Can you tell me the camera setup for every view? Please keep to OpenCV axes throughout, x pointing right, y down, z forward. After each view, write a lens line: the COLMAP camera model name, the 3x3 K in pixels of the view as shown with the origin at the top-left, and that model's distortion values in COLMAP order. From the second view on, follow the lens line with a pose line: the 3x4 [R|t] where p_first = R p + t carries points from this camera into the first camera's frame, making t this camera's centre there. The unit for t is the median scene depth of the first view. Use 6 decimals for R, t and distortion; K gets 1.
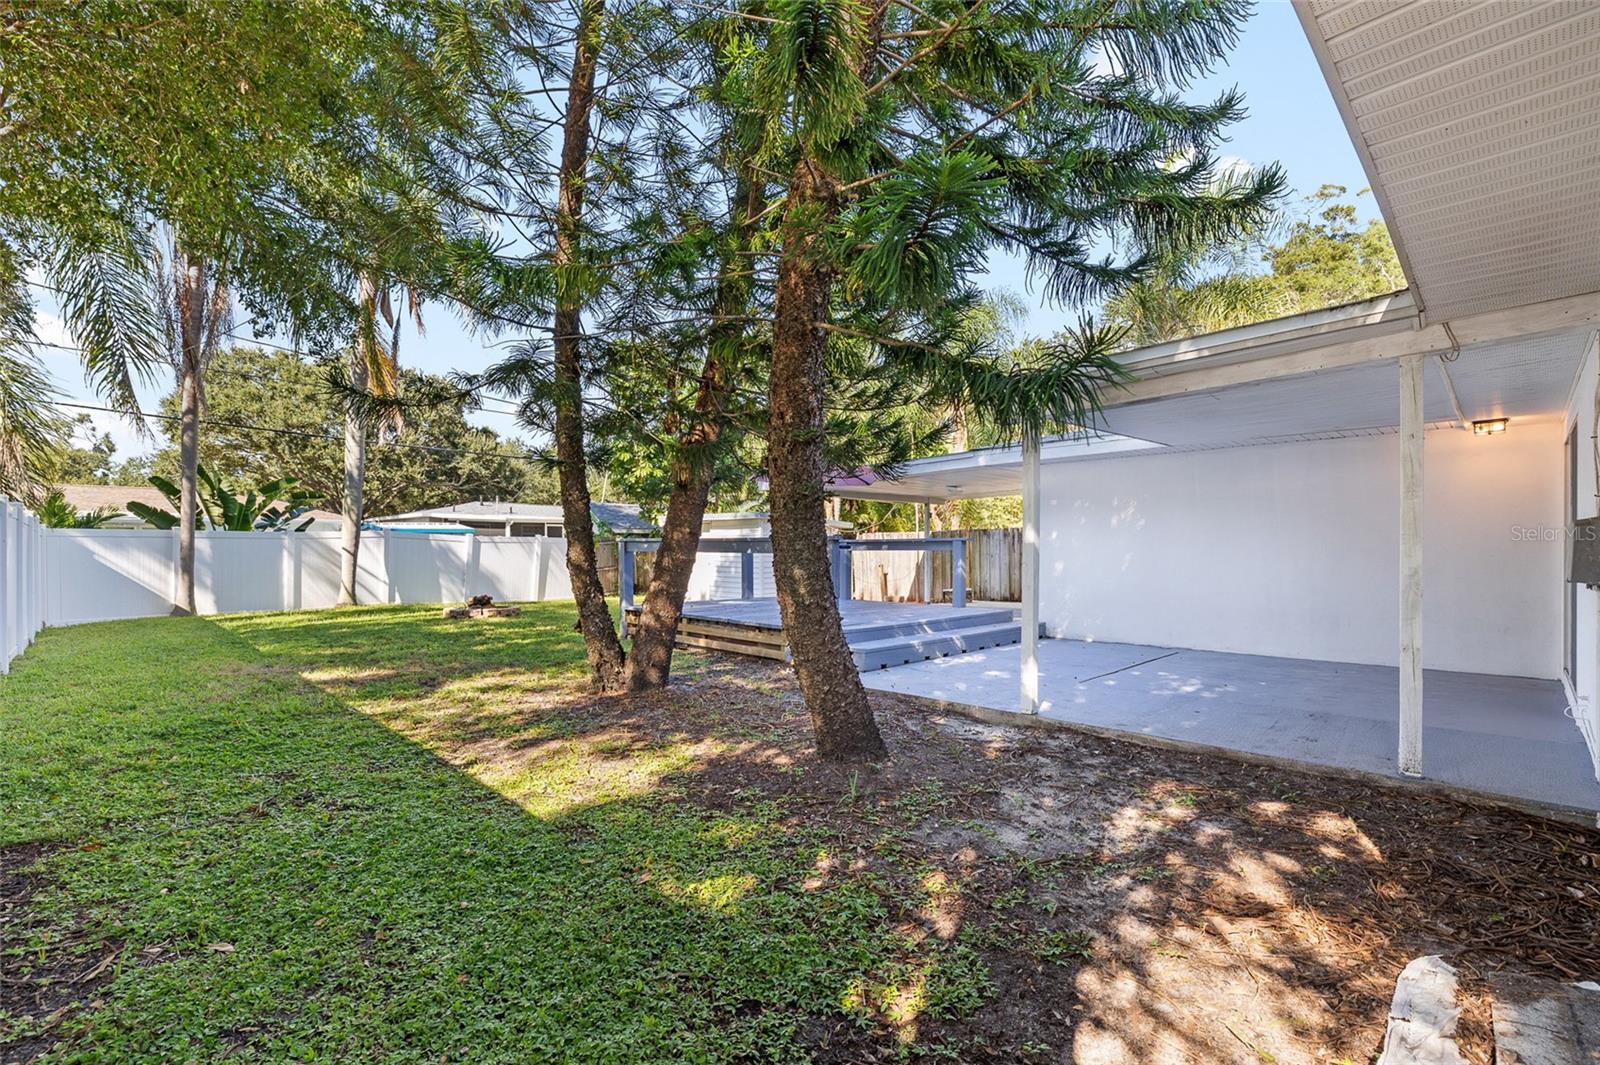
lens RADIAL K [[715.2, 0, 798.5], [0, 715.2, 547.4], [0, 0, 1]] dist [-0.009689, -0.000354]
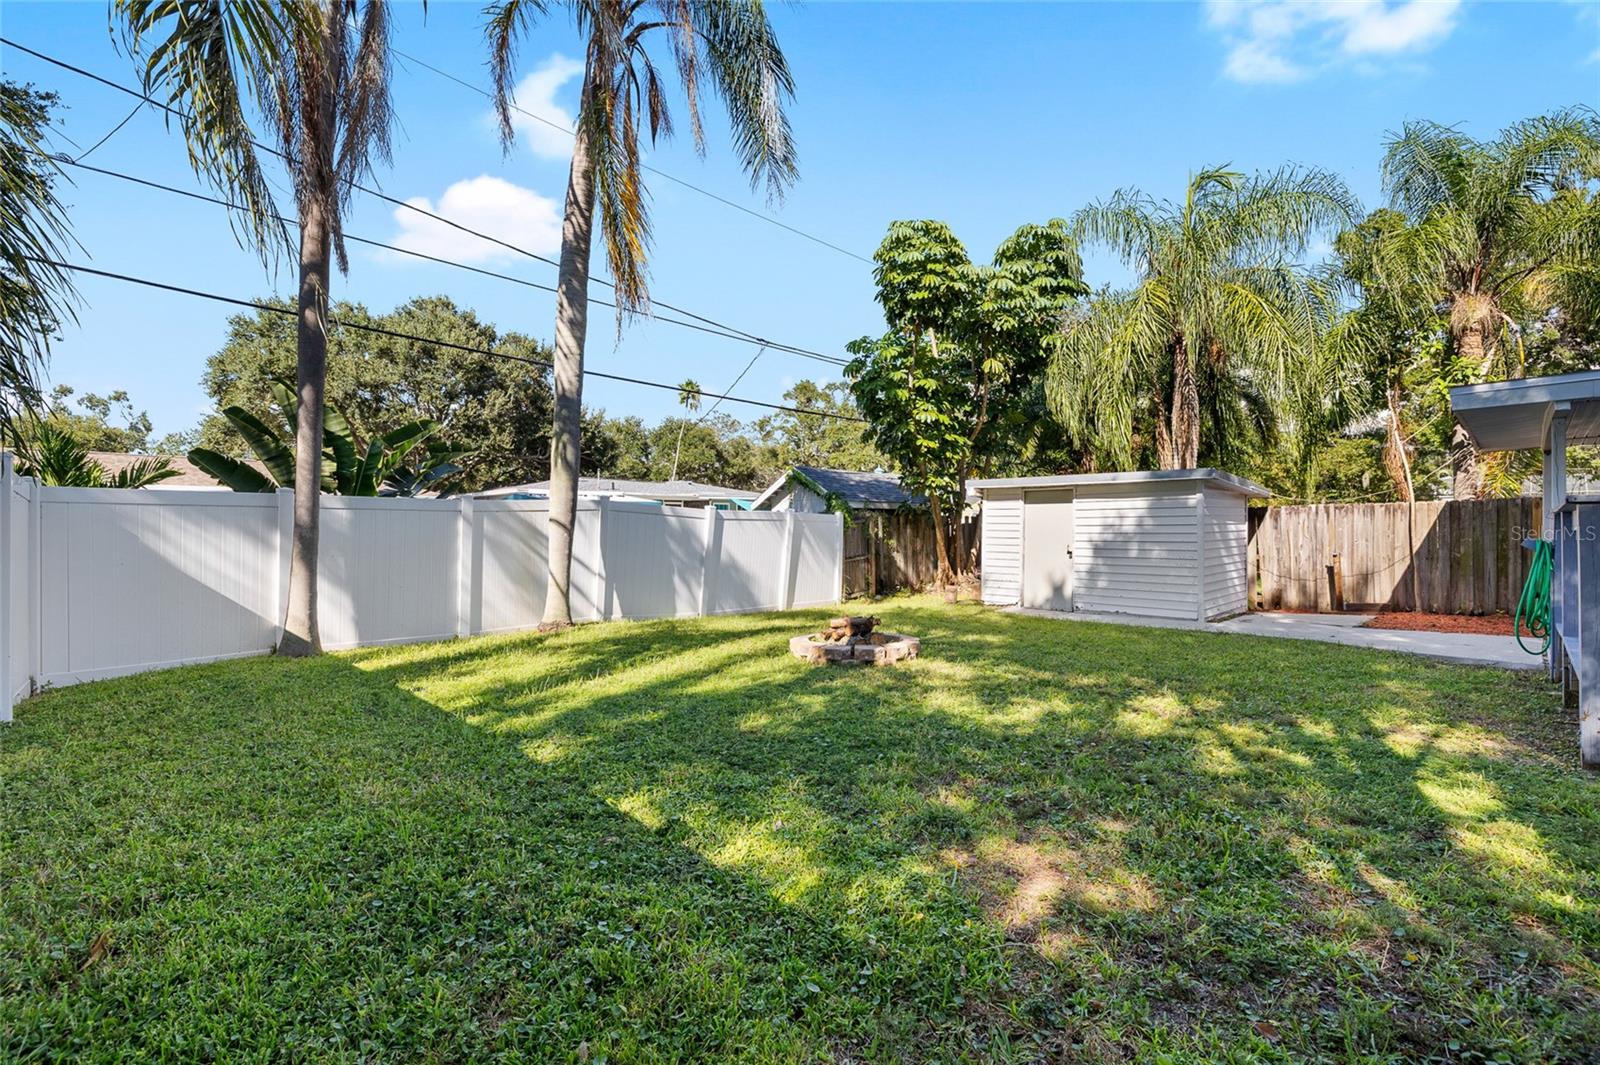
lens RADIAL K [[706.9, 0, 798.6], [0, 706.9, 521.9], [0, 0, 1]] dist [-0.009319, 0.000291]
pose [[0.999795, -0.002200, -0.020110, -0.421533], [0.001947, 0.999919, -0.012580, 0.004295], [0.020137, 0.012538, 0.999719, 0.419791]]
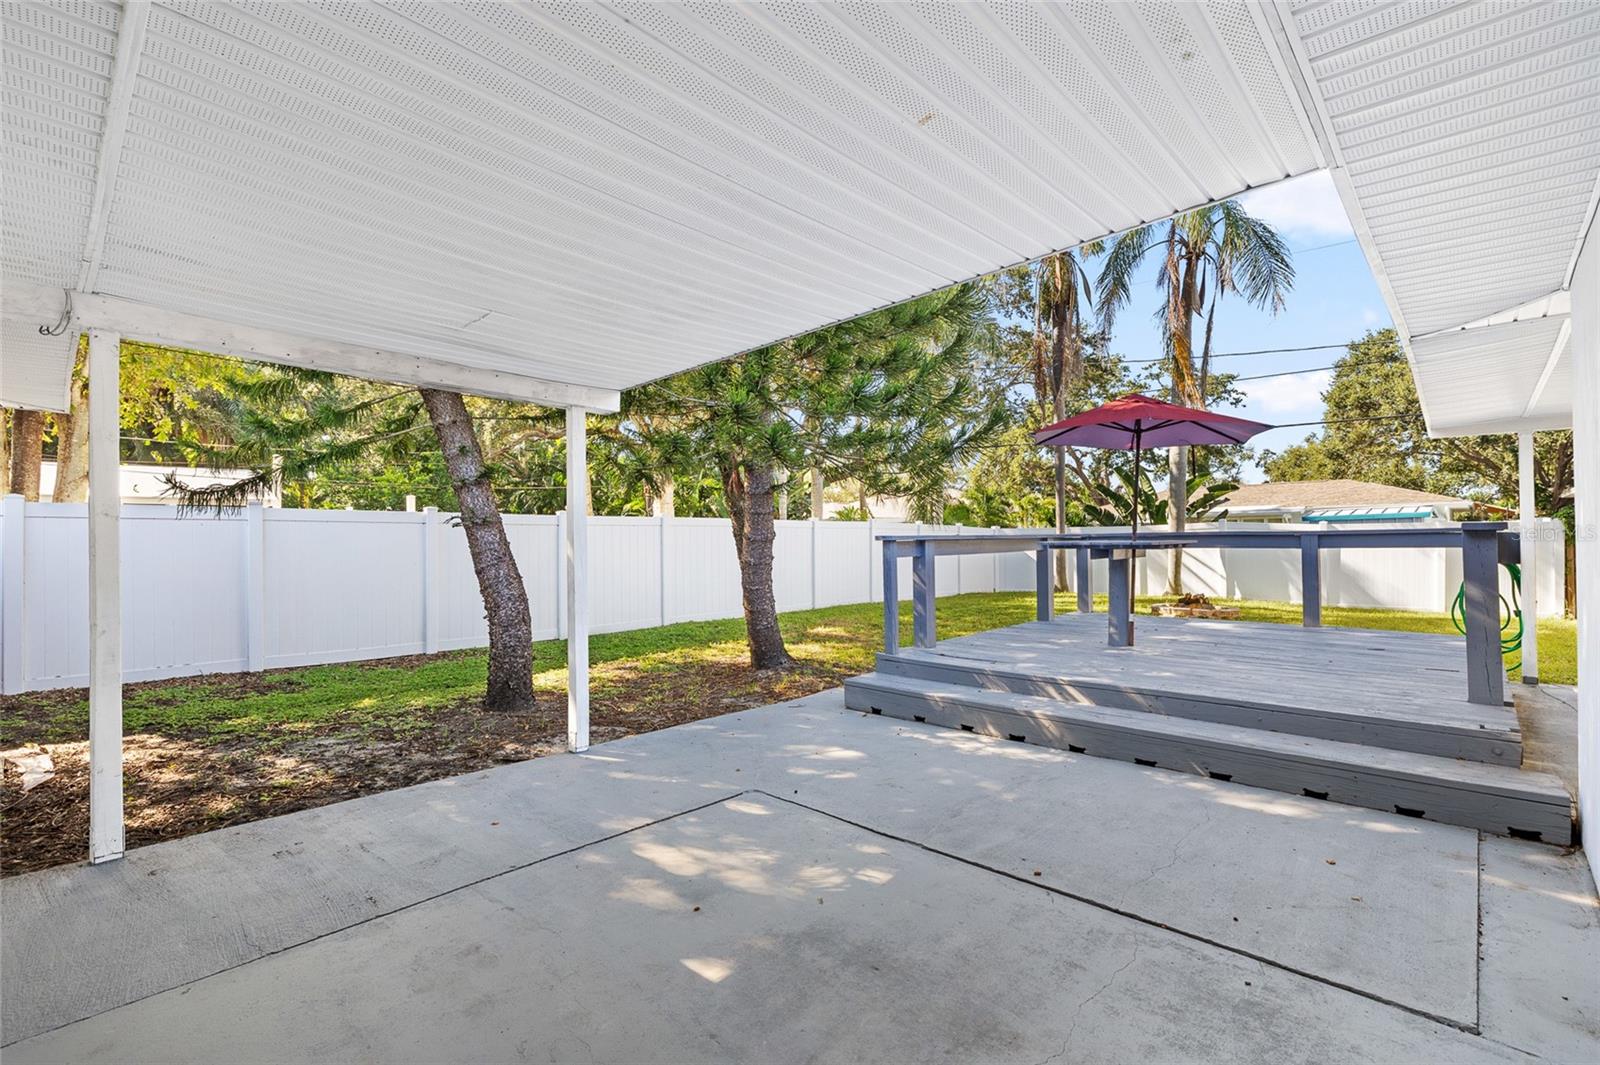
lens RADIAL K [[715.2, 0, 798.5], [0, 715.2, 547.4], [0, 0, 1]] dist [-0.009689, -0.000354]
pose [[0.028352, 0.008864, -0.999559, 0.396621], [0.011099, 0.999896, 0.009182, -0.004365], [0.999536, -0.011354, 0.028250, 0.418783]]
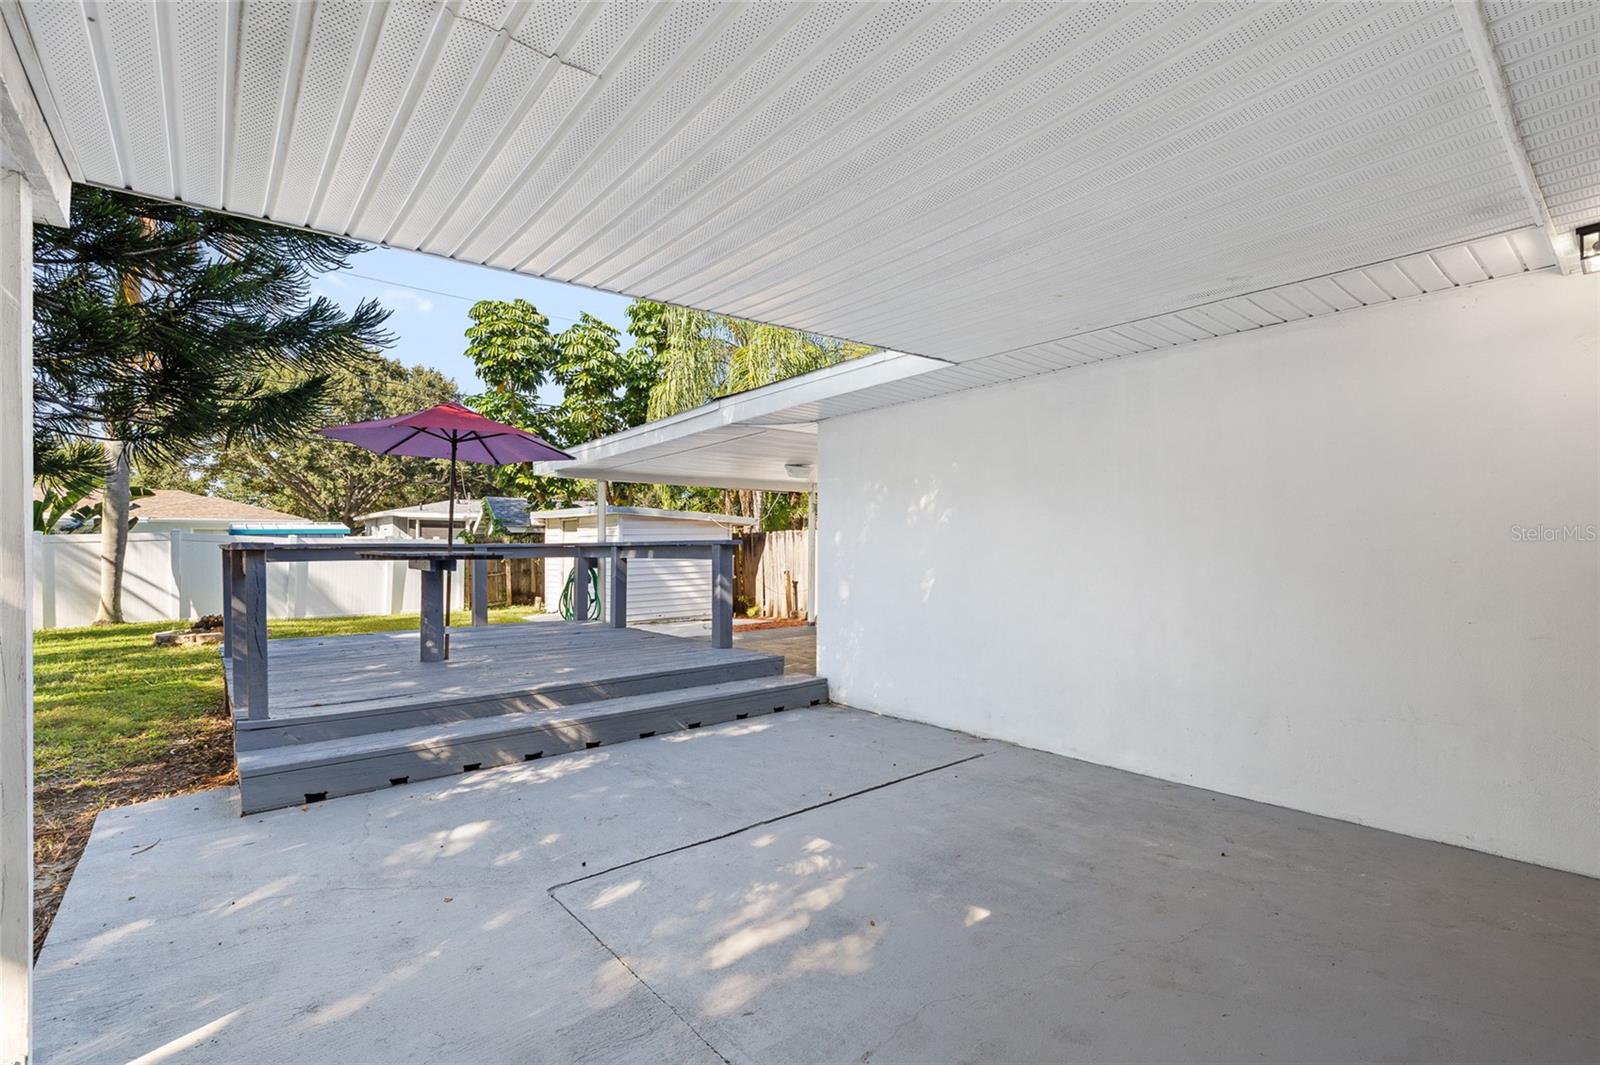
lens RADIAL K [[729.0, 0, 802.2], [0, 729.0, 539.9], [0, 0, 1]] dist [-0.012171, 0.000364]
pose [[0.996027, -0.006518, -0.088814, 0.237118], [0.005931, 0.999959, -0.006866, -0.004589], [0.088855, 0.006312, 0.996025, 0.240755]]
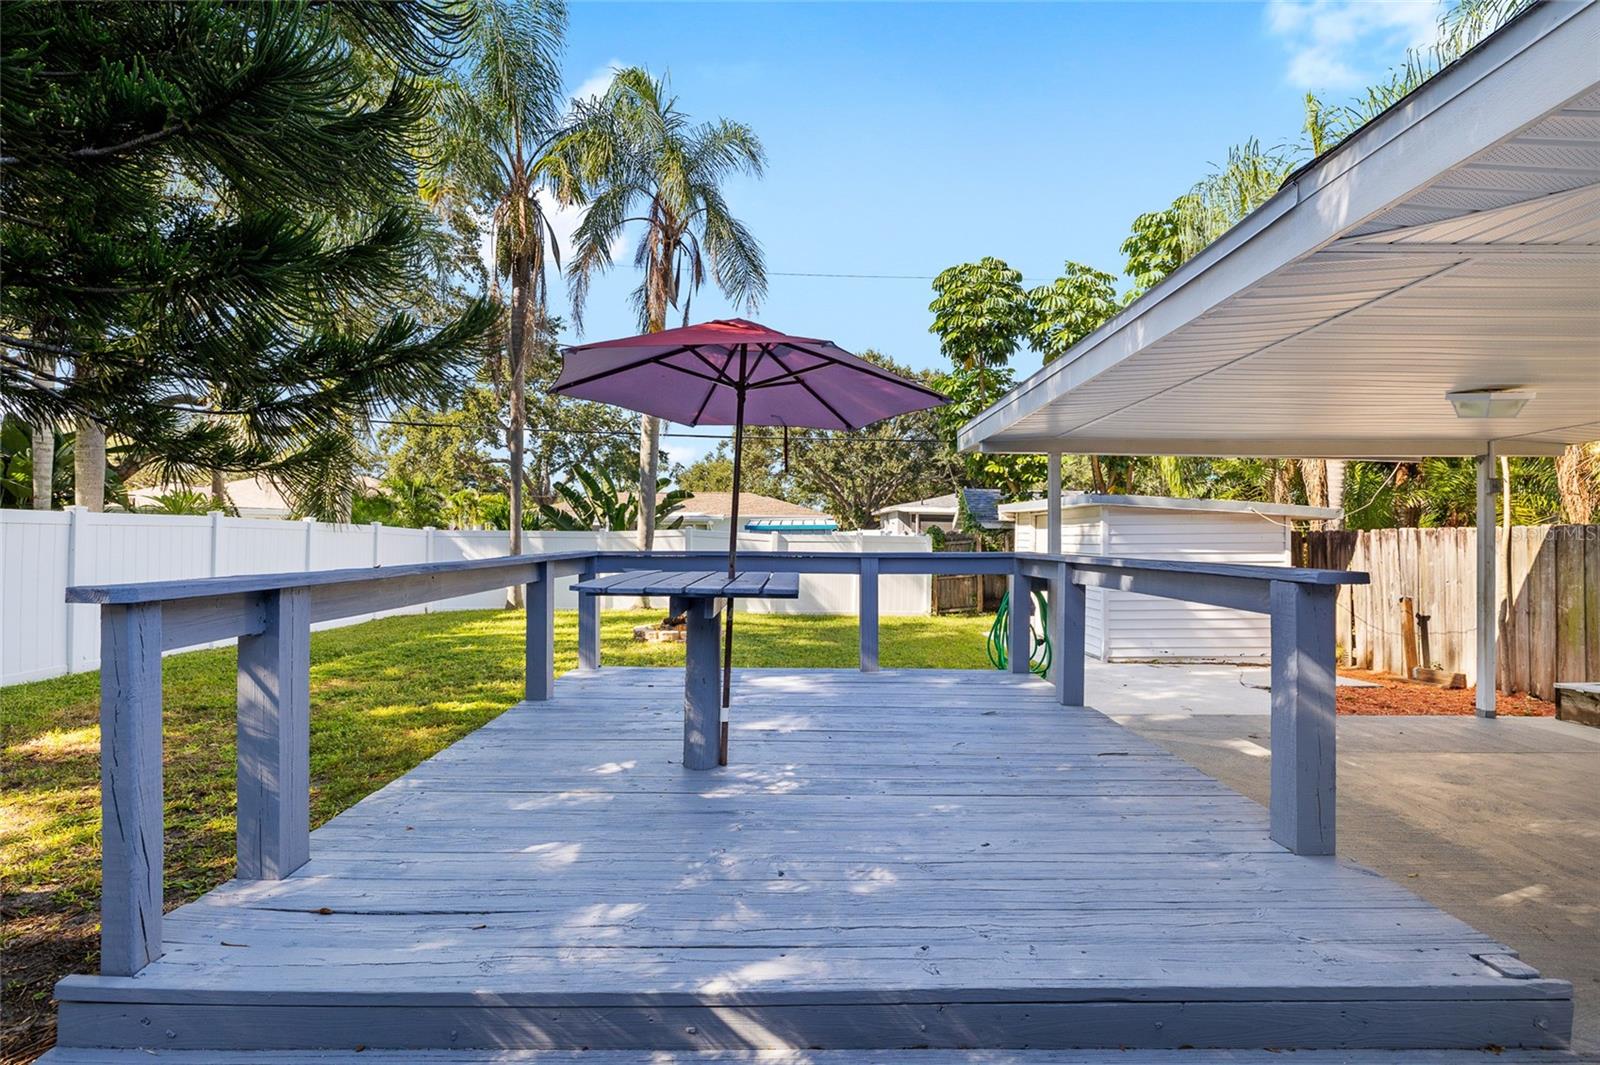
lens RADIAL K [[706.9, 0, 798.6], [0, 706.9, 521.9], [0, 0, 1]] dist [-0.009319, 0.000291]
pose [[0.711223, -0.011778, -0.702868, 0.182123], [-0.003950, 0.999777, -0.020751, -0.014993], [0.702955, 0.017535, 0.711018, 0.472644]]
